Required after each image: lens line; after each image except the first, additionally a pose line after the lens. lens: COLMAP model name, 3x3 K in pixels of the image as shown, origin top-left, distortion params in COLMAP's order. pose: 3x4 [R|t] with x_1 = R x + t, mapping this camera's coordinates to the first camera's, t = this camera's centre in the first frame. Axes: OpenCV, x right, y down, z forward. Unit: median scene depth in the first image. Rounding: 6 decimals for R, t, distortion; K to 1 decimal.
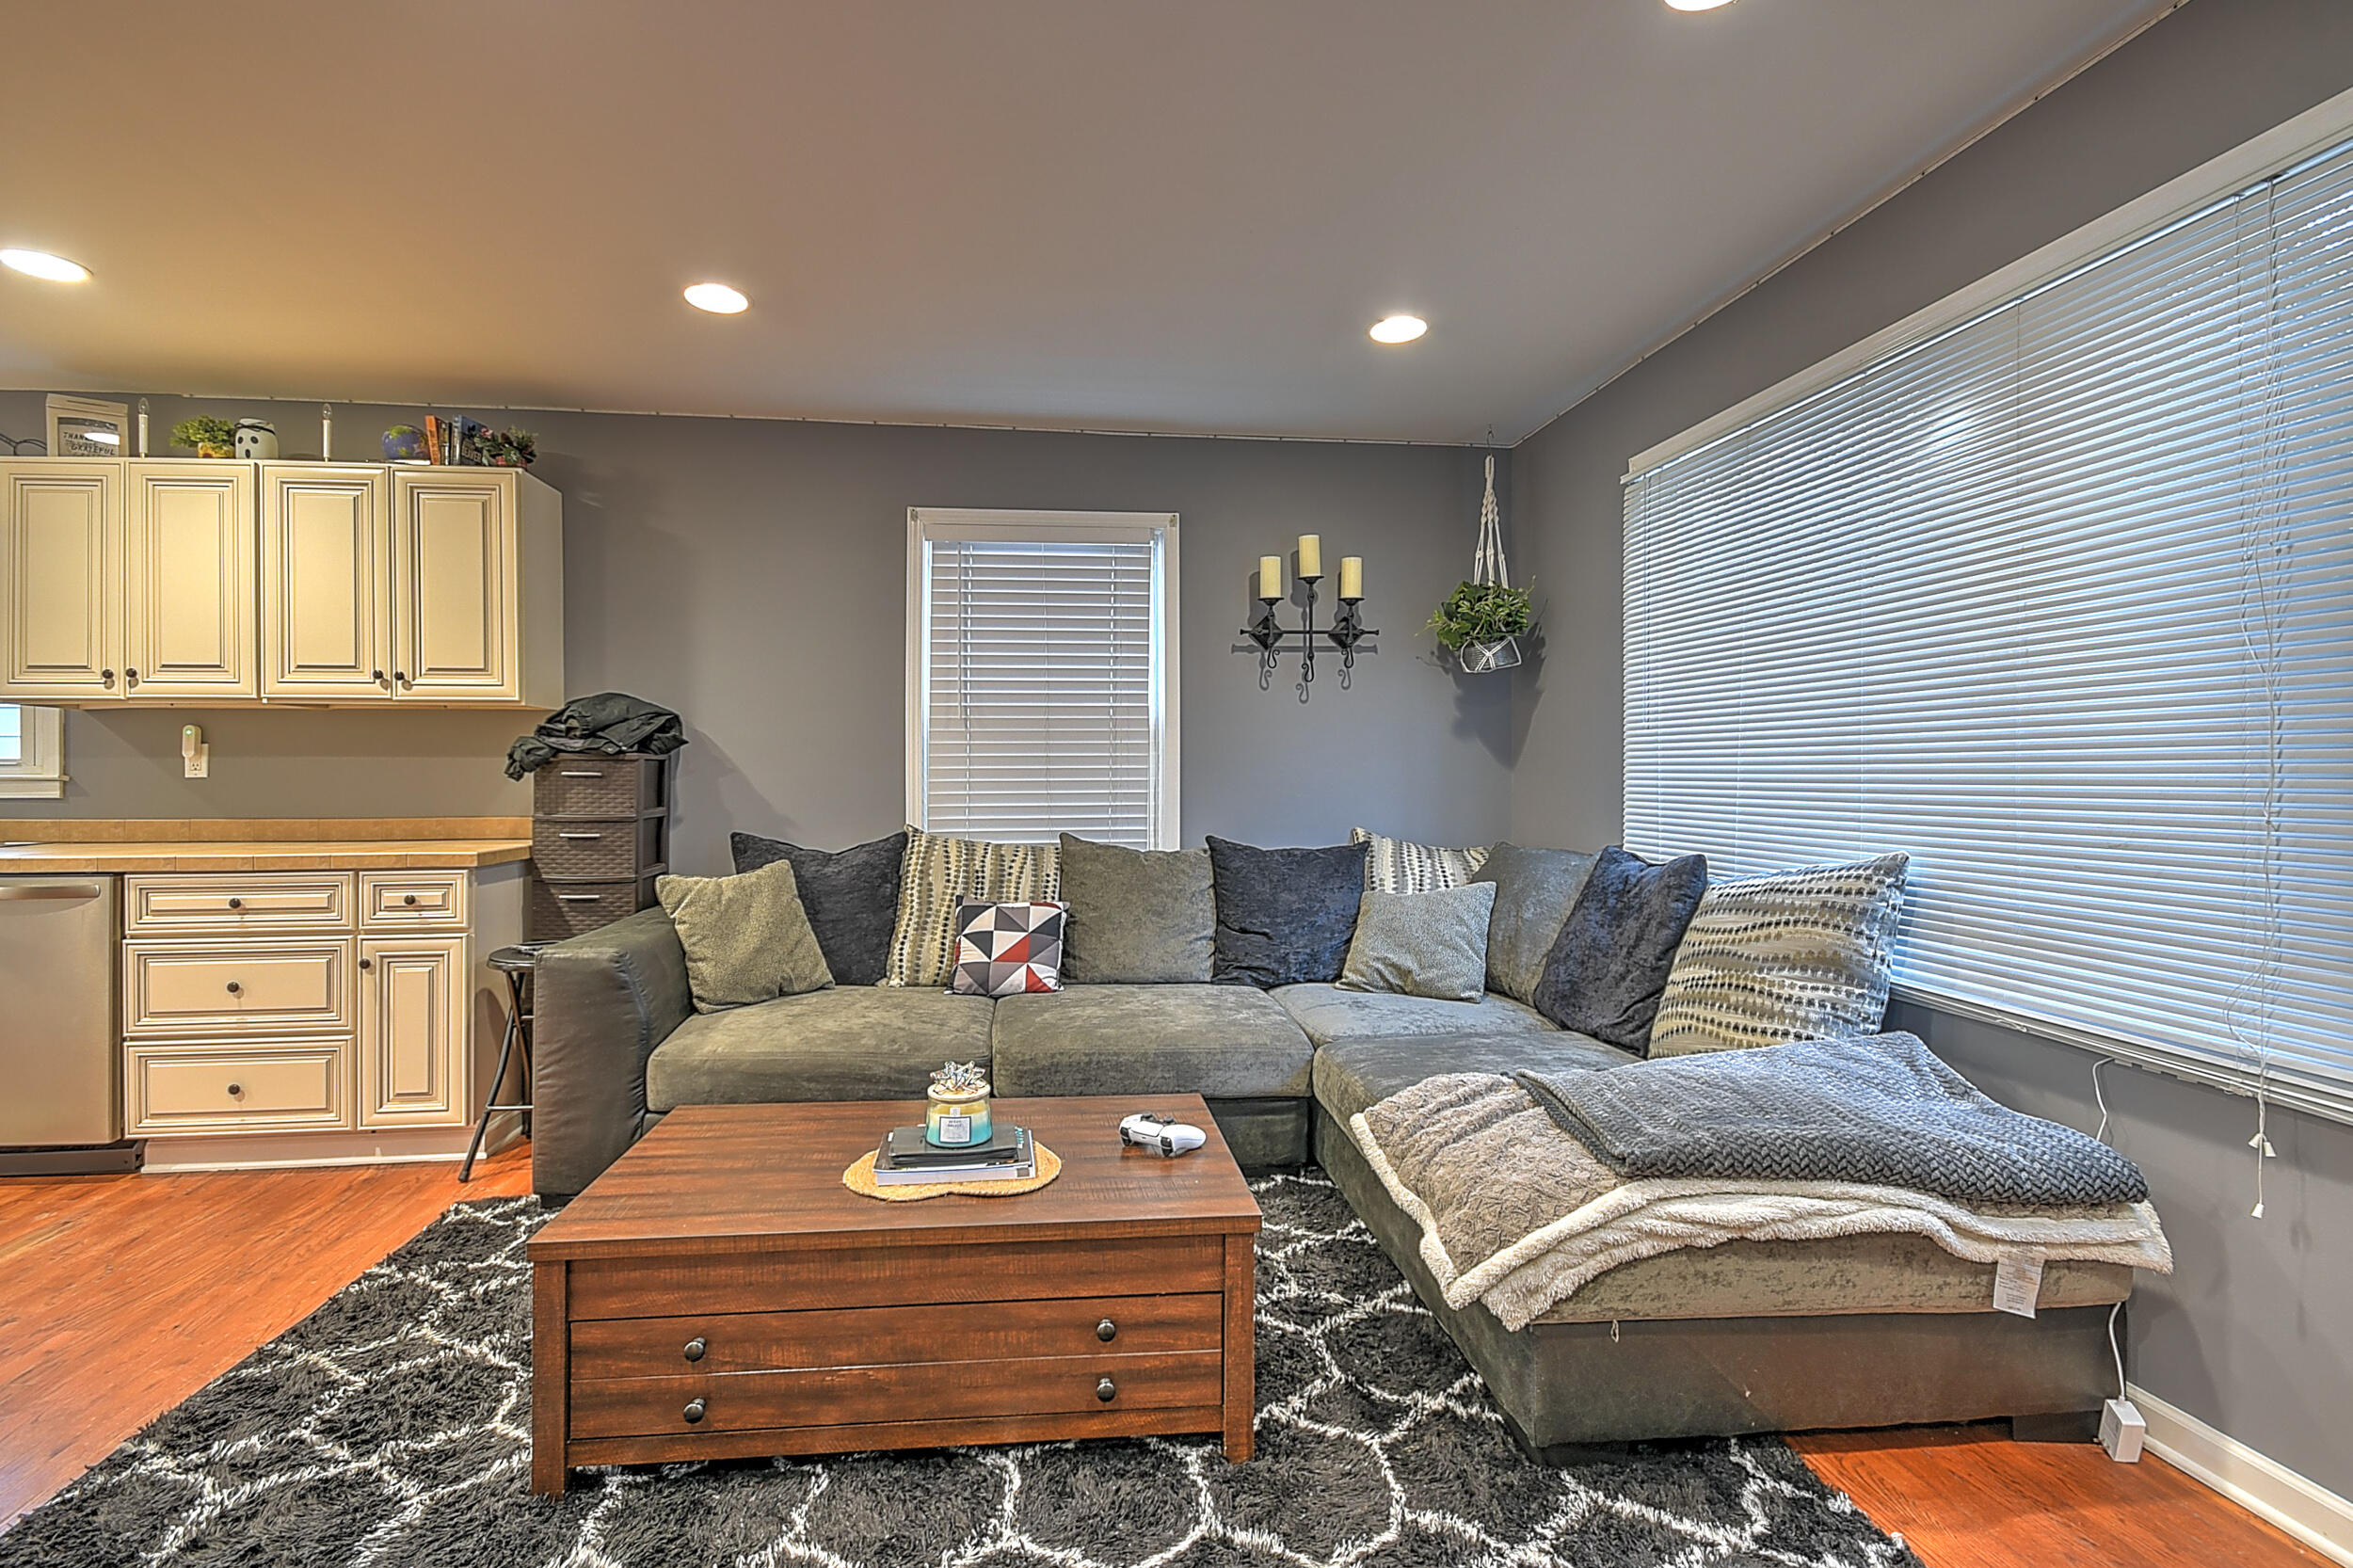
lens RADIAL K [[1039.3, 0, 1121.5], [0, 1039.3, 780.2], [0, 0, 1]] dist [0.000463, -0.000898]
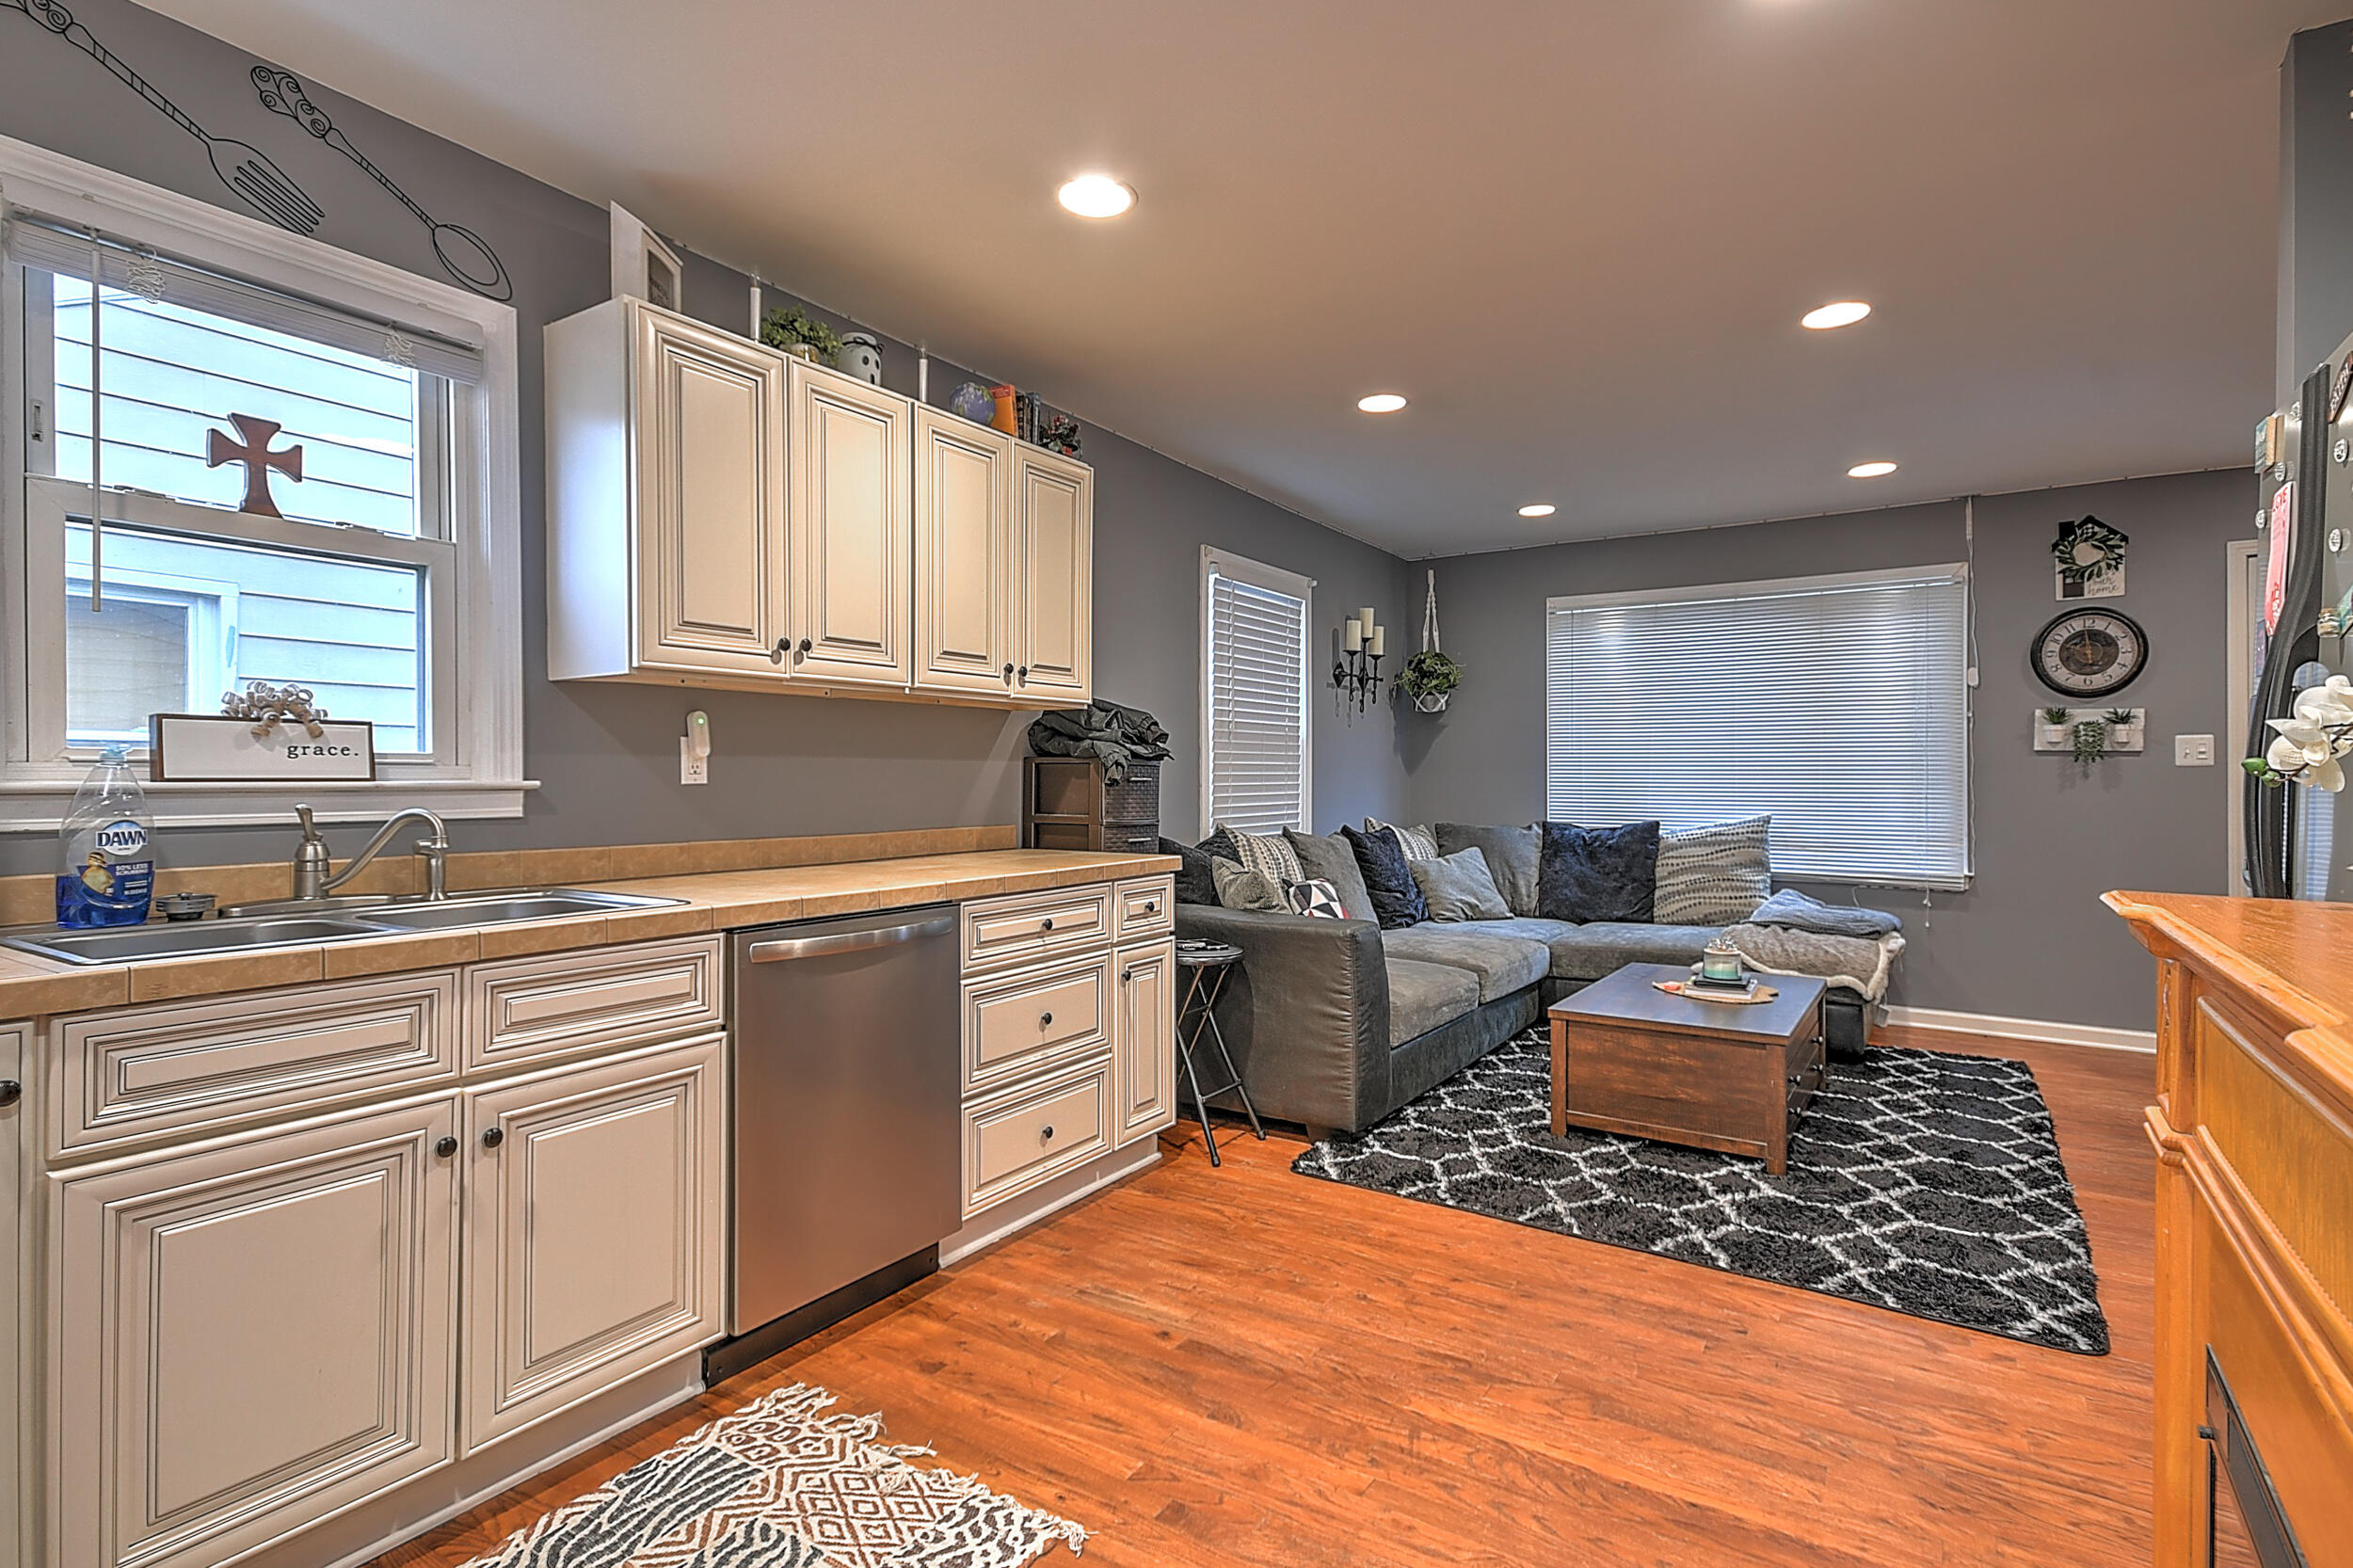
lens RADIAL K [[1184.0, 0, 1141.1], [0, 1184.0, 776.2], [0, 0, 1]] dist [0.031917, 0.000099]
pose [[0.631437, 0.001593, 0.775425, -1.418230], [0.000883, 0.999996, -0.002773, -0.005670], [-0.775426, 0.002435, 0.631433, 0.259781]]
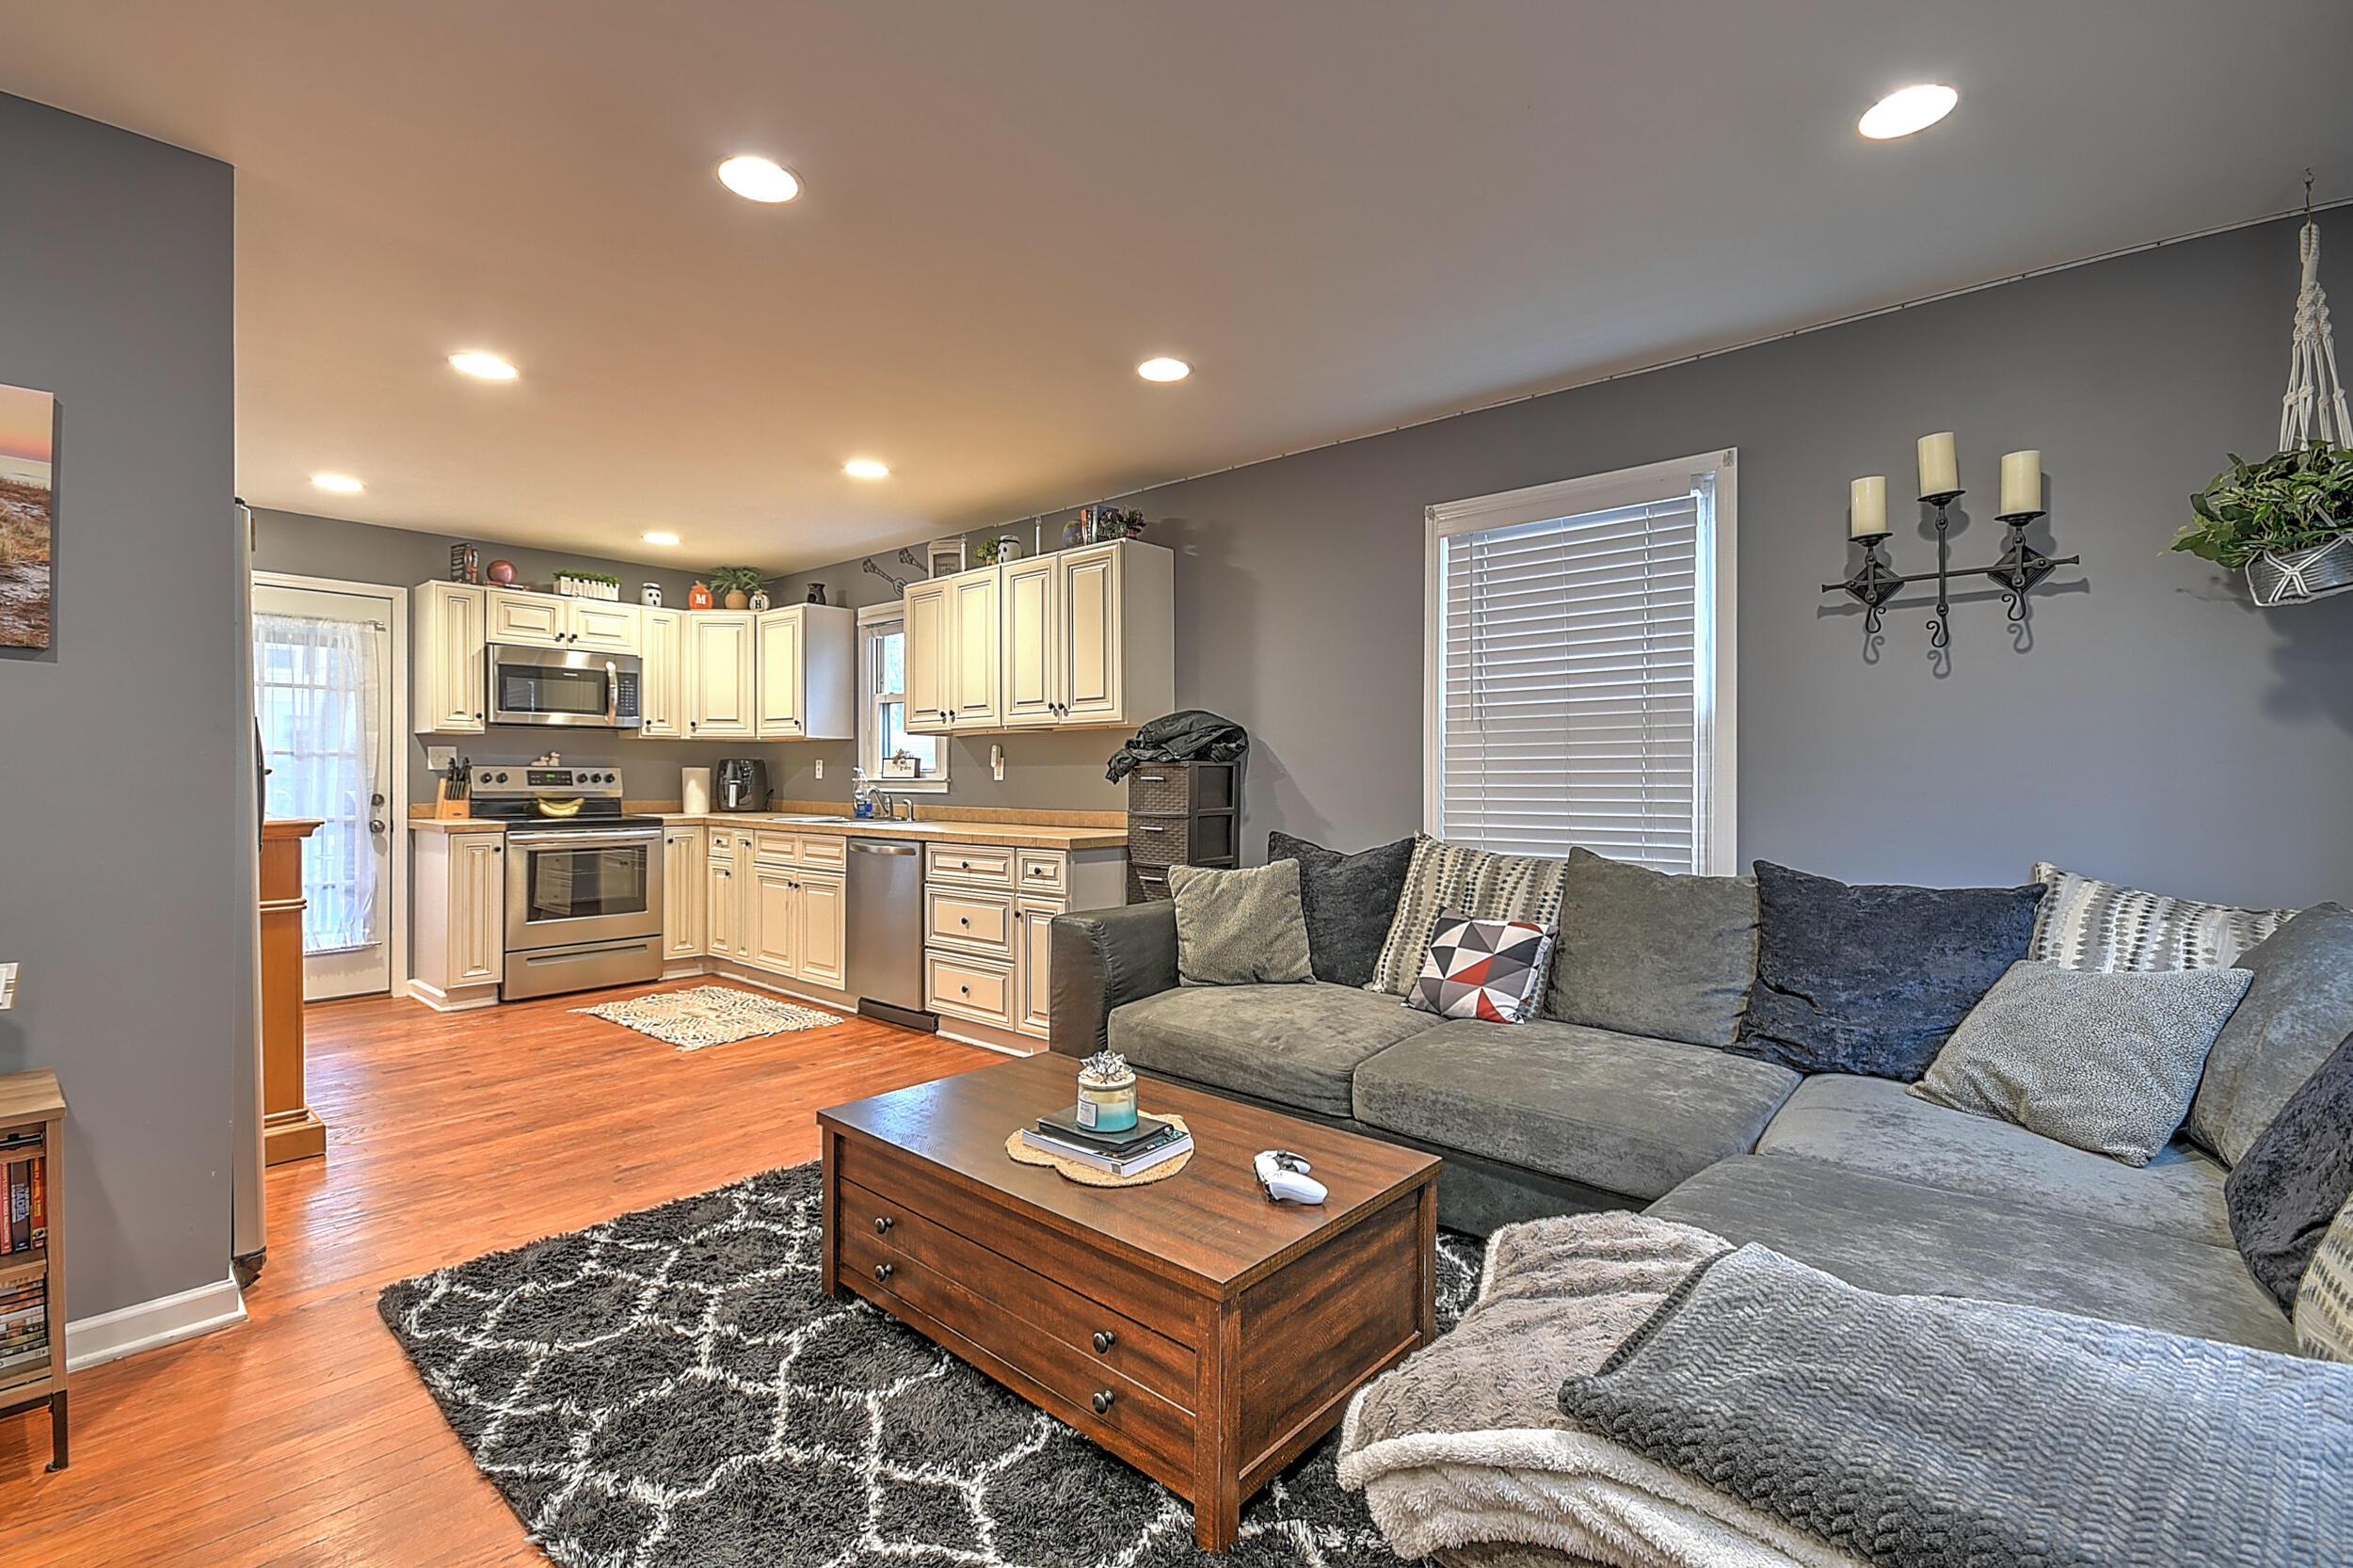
lens RADIAL K [[1021.4, 0, 1175.5], [0, 1021.4, 778.2], [0, 0, 1]] dist [0.005468, -0.000173]
pose [[0.688764, 0.002305, -0.724982, 0.372109], [-0.003346, 0.999994, 0.000000, -0.006502], [0.724978, 0.002426, 0.688768, 0.185408]]
